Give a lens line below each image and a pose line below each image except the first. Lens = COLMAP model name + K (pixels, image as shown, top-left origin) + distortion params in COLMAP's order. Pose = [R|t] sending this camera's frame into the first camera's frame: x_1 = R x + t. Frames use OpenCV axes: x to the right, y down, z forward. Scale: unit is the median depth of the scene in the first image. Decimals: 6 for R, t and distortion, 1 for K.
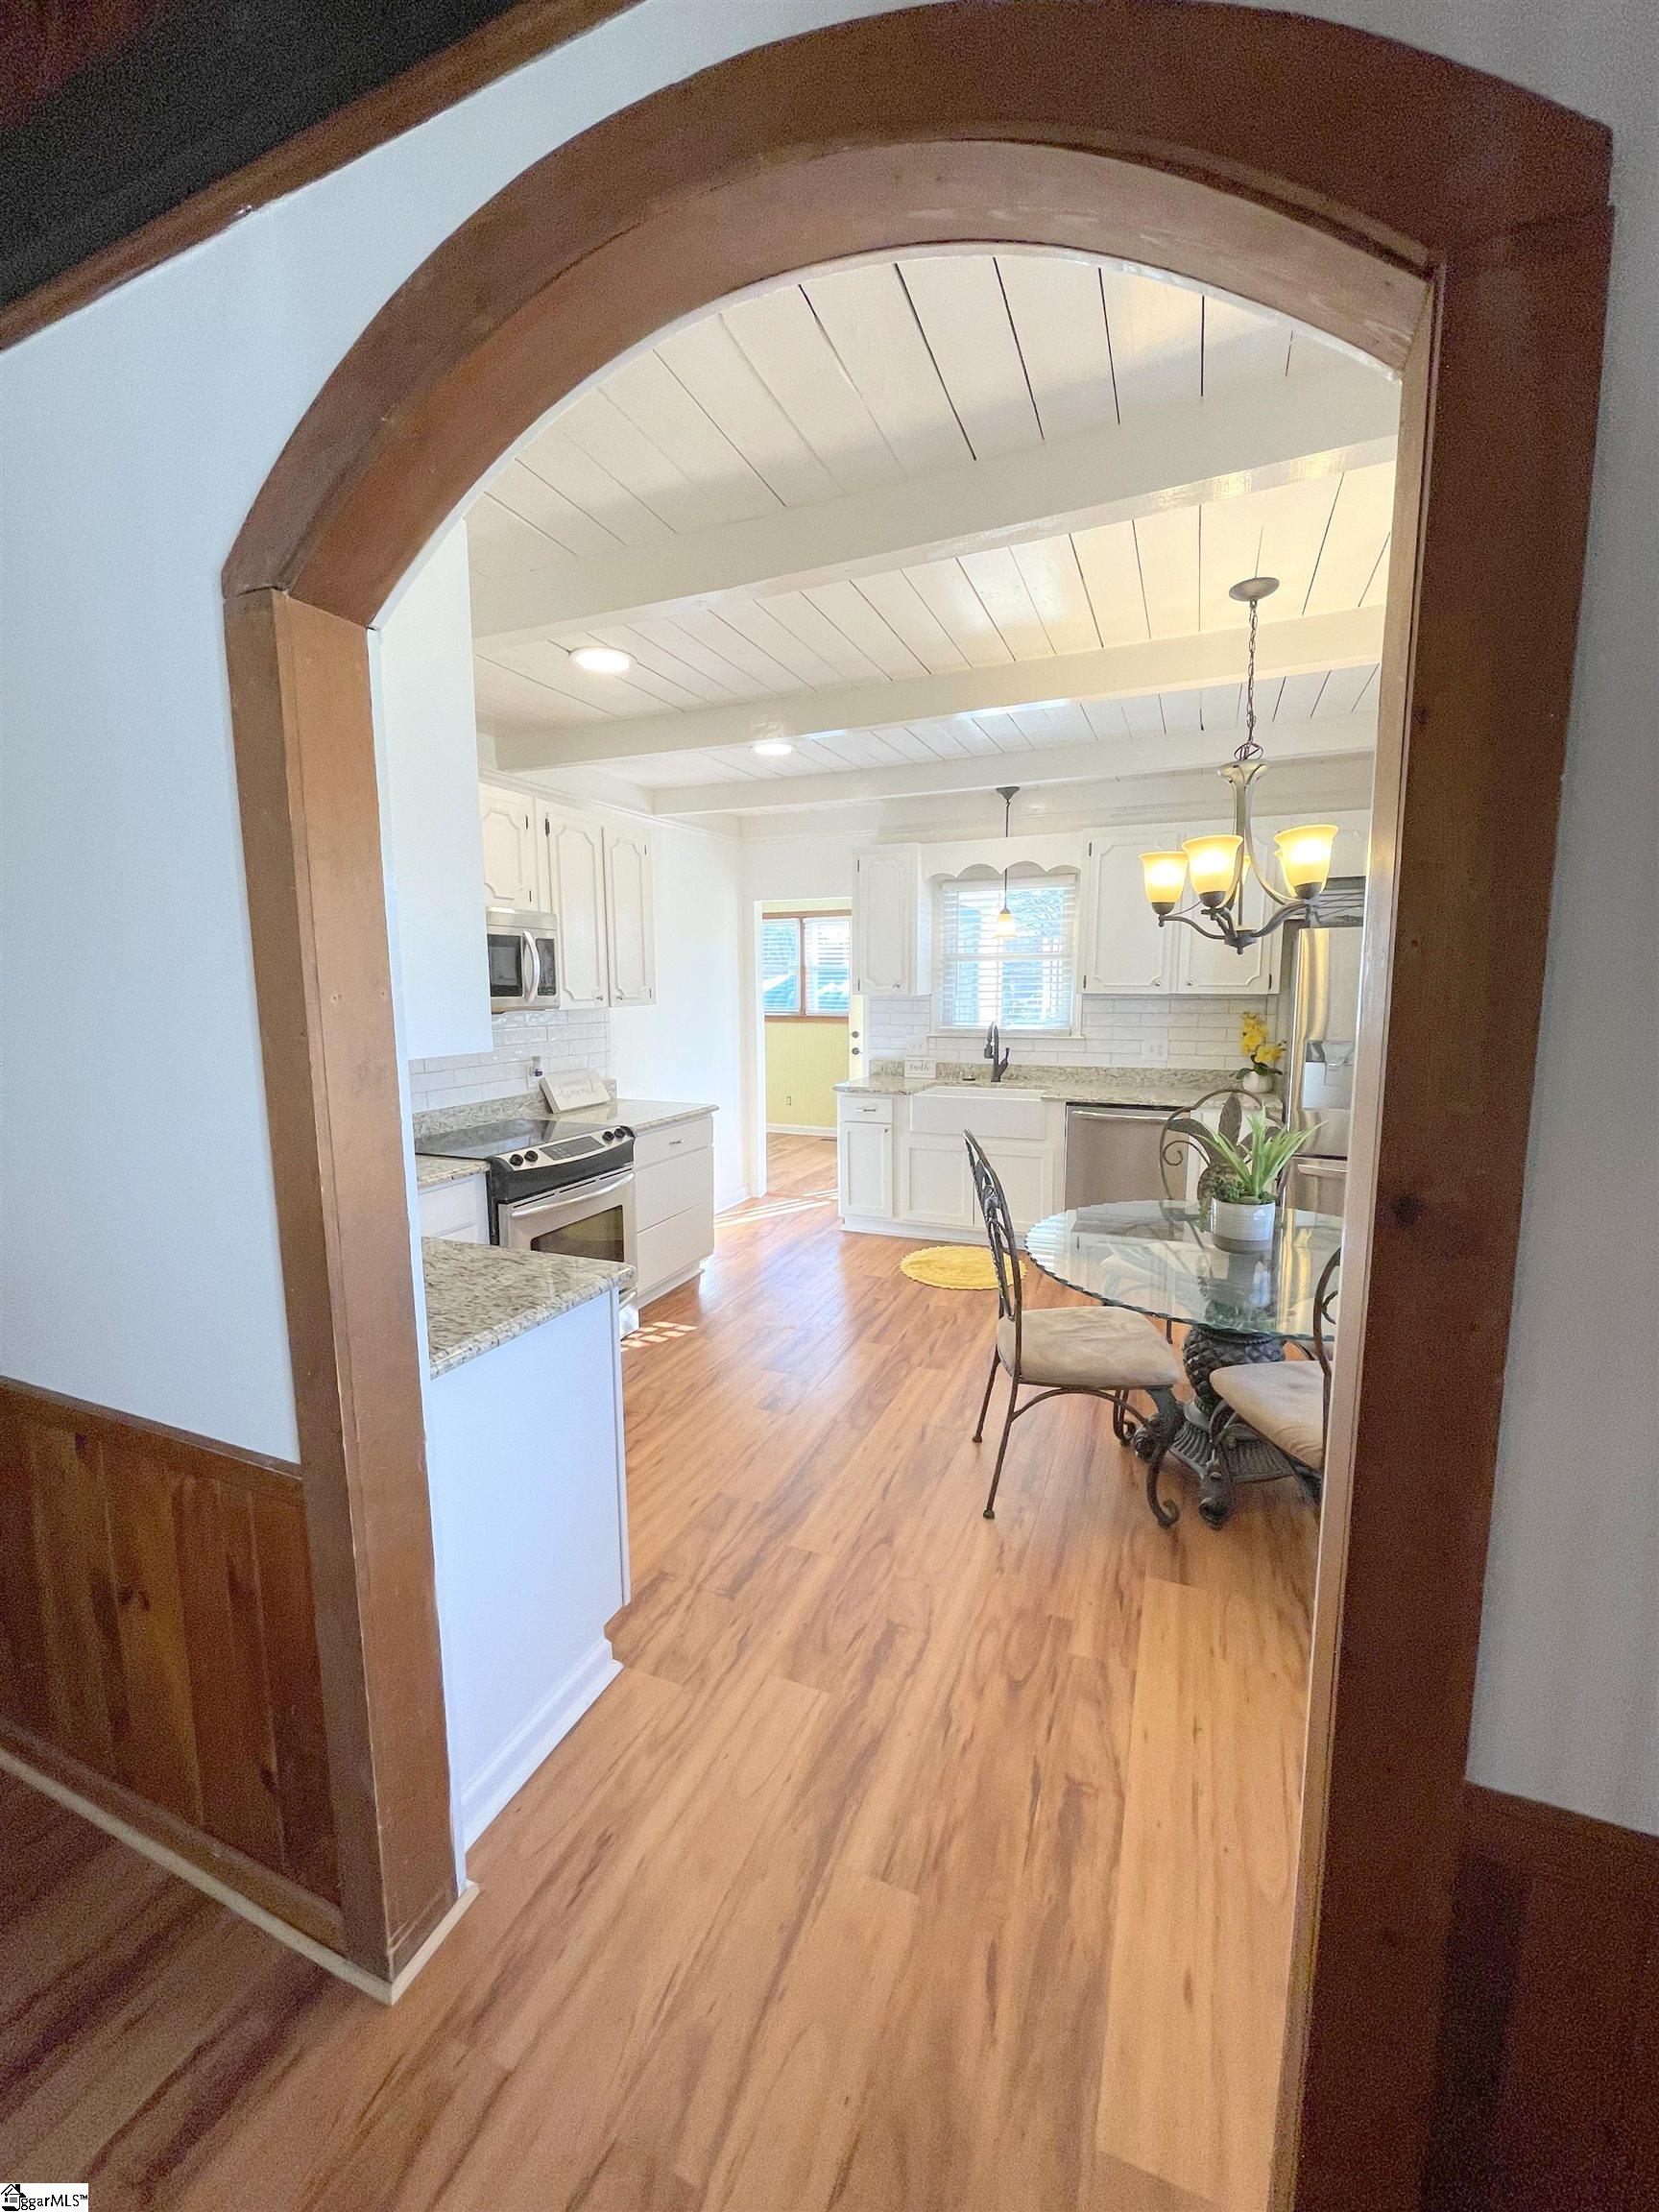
lens RADIAL K [[891.0, 0, 825.0], [0, 891.0, 1097.1], [0, 0, 1]] dist [-0.001043, -0.000536]
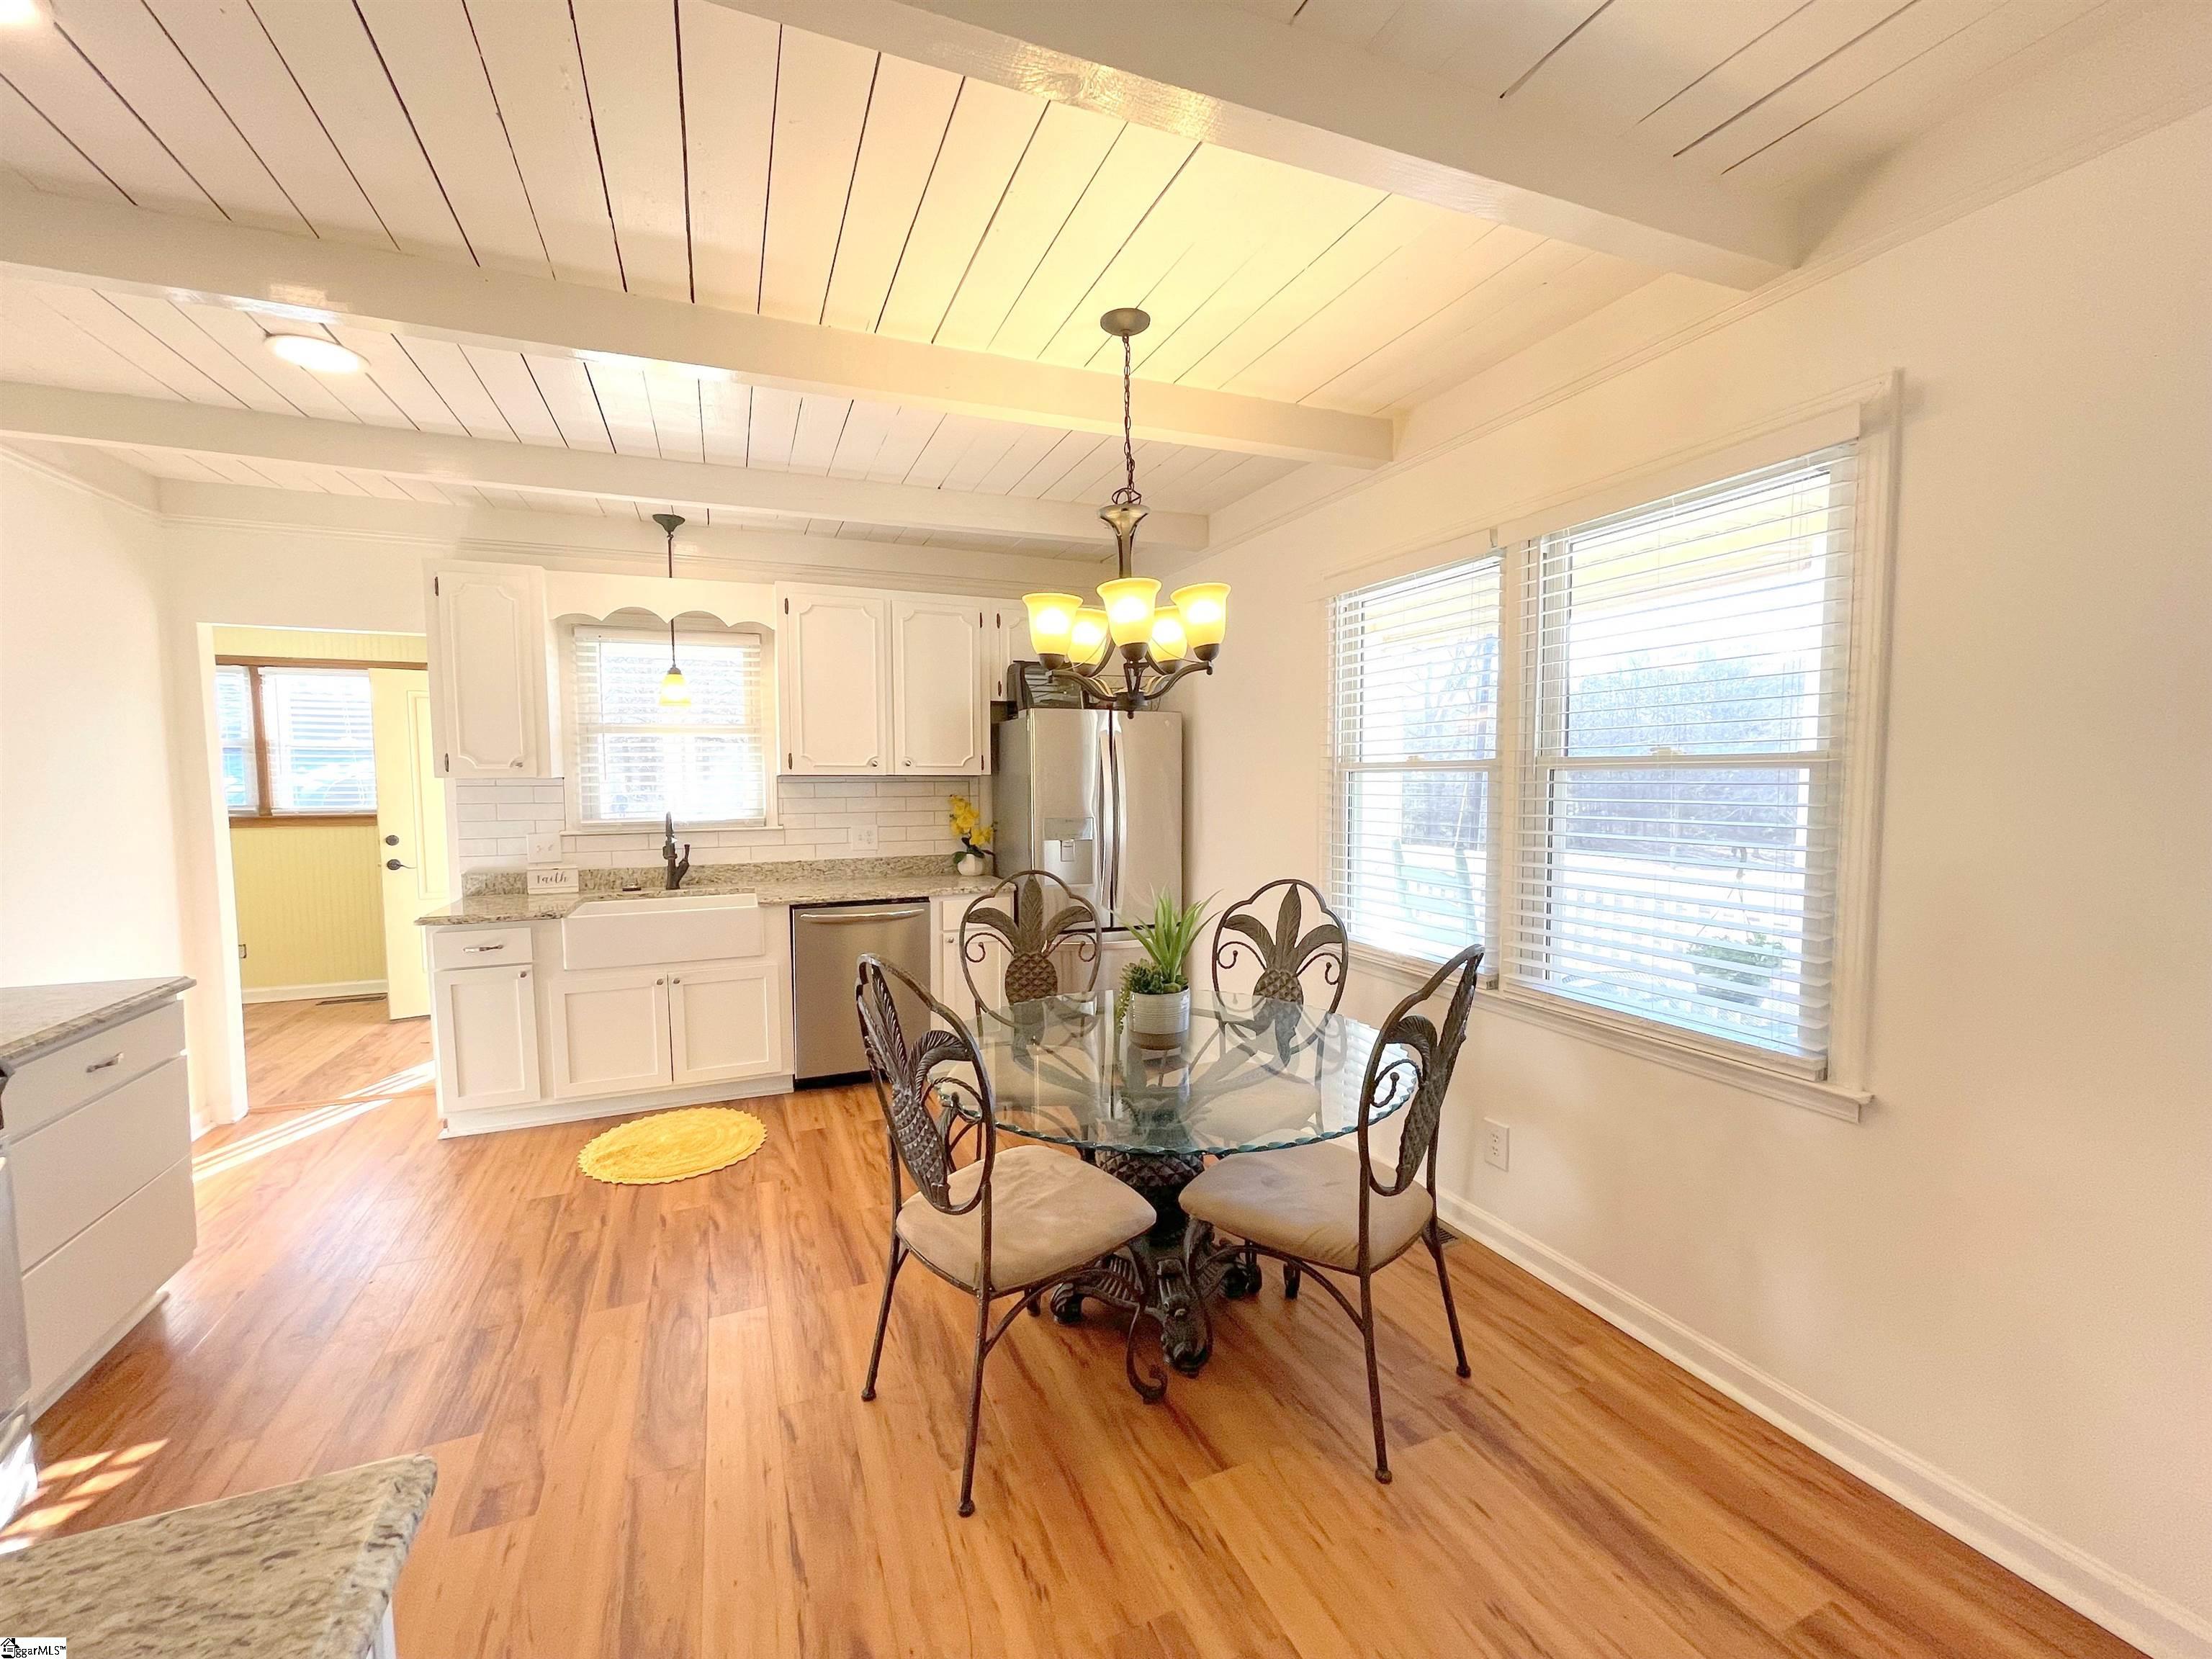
lens RADIAL K [[891.0, 0, 1102.5], [0, 891.0, 833.6], [0, 0, 1]] dist [-0.001043, -0.000536]
pose [[0.699058, -0.045254, 0.713631, -0.136669], [0.091901, 0.995405, -0.026902, -0.014296], [-0.709134, 0.084389, 0.700005, 0.263044]]
